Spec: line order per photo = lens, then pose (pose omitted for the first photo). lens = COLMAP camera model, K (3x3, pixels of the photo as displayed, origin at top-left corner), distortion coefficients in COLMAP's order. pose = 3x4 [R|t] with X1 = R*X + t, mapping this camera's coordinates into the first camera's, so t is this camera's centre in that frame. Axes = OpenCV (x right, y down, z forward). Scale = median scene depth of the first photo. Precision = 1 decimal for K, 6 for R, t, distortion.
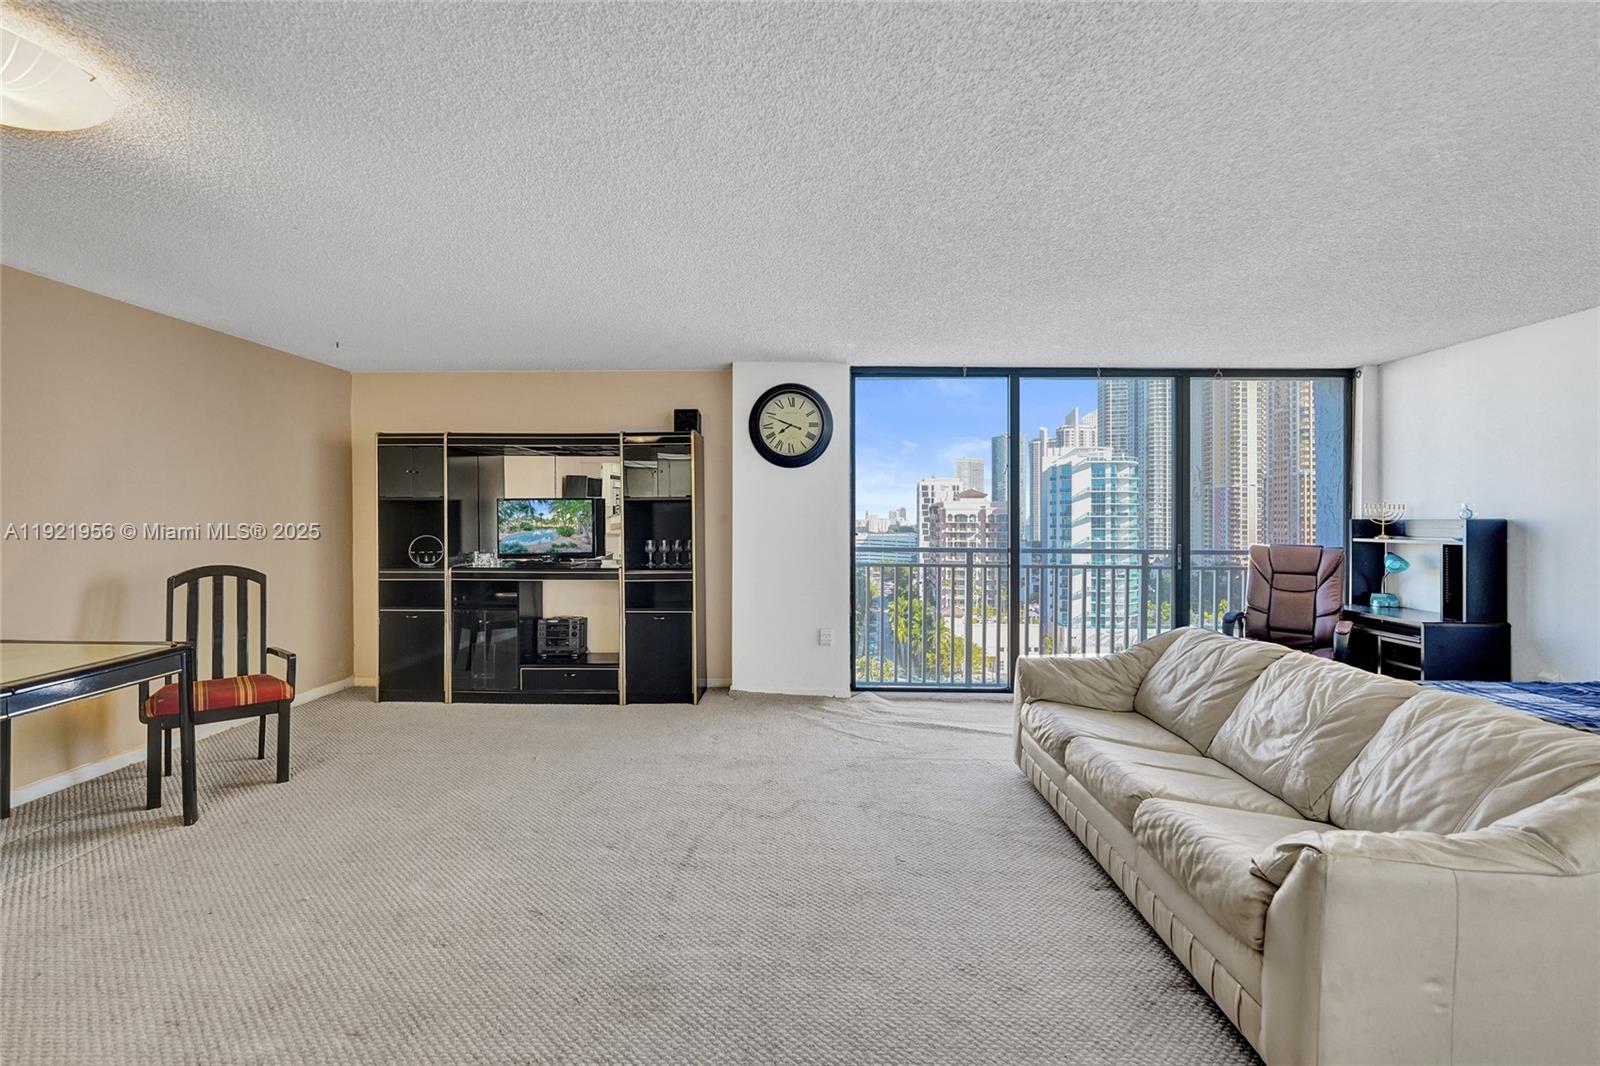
lens RADIAL K [[675.6, 0, 796.7], [0, 675.6, 522.8], [0, 0, 1]] dist [-0.006335, 0.000321]
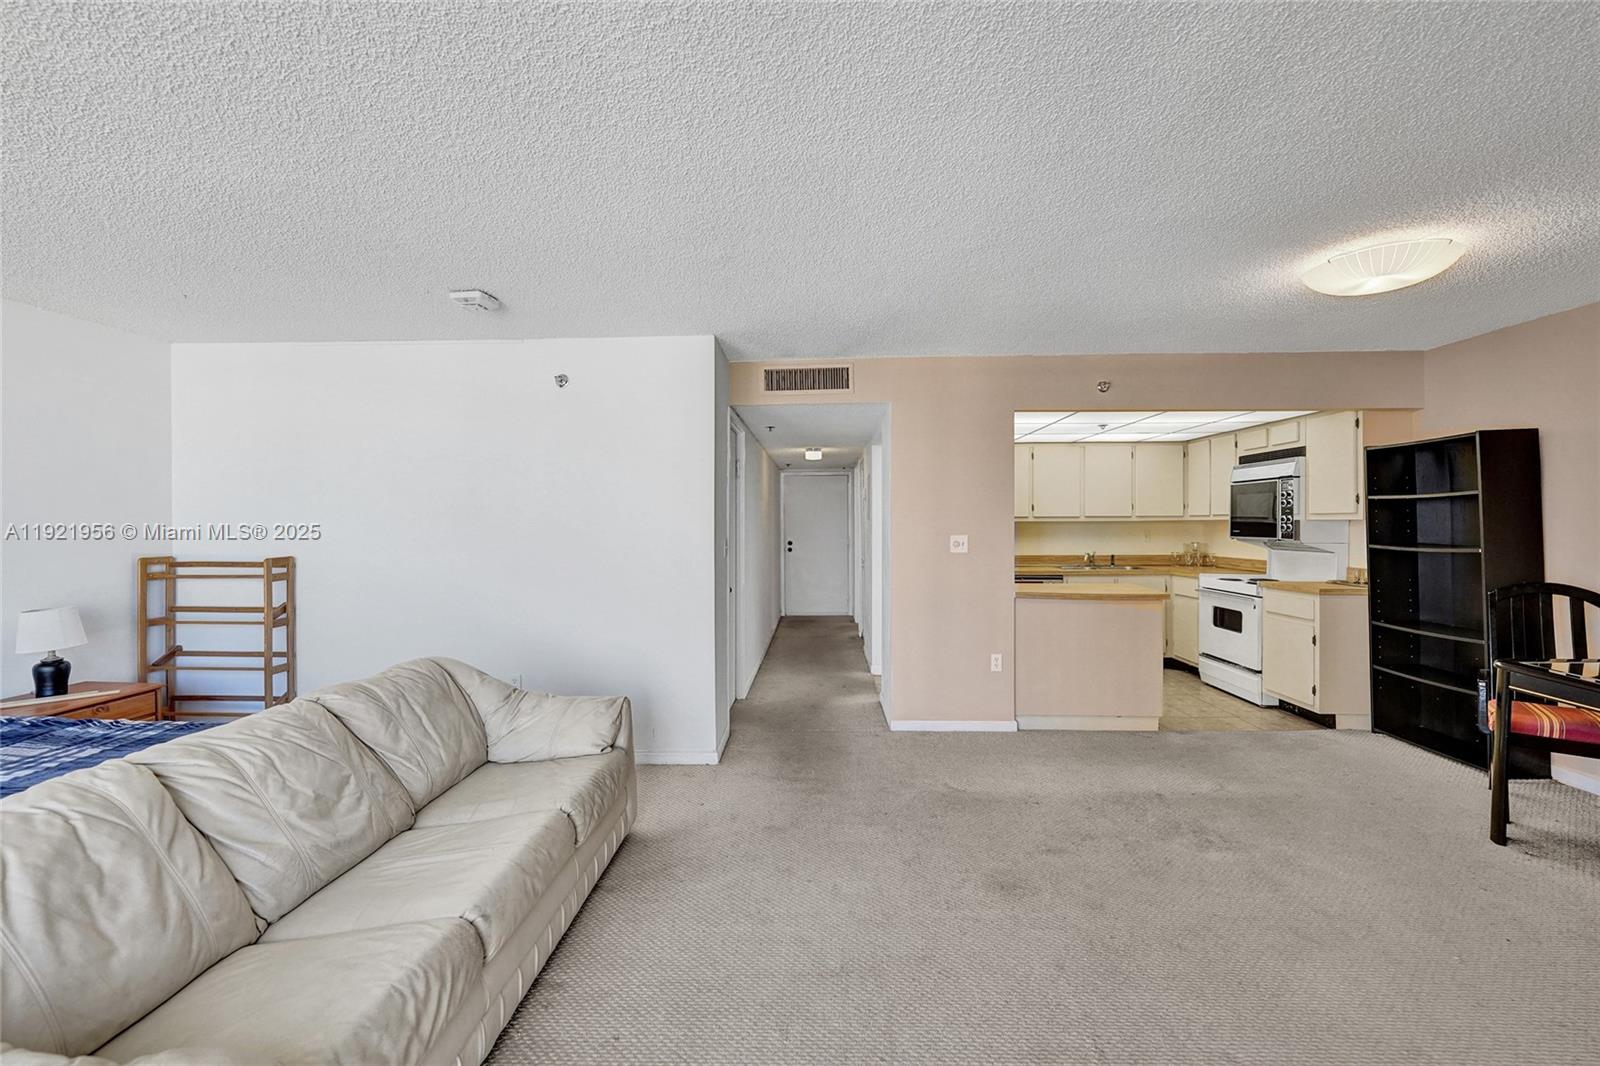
lens RADIAL K [[665.9, 0, 793.1], [0, 665.9, 524.2], [0, 0, 1]] dist [-0.004873, 0.000232]
pose [[-0.999779, 0.000875, 0.021005, 0.068276], [0.001014, 0.999978, 0.006589, -0.014178], [-0.020999, 0.006609, -0.999758, 0.899133]]
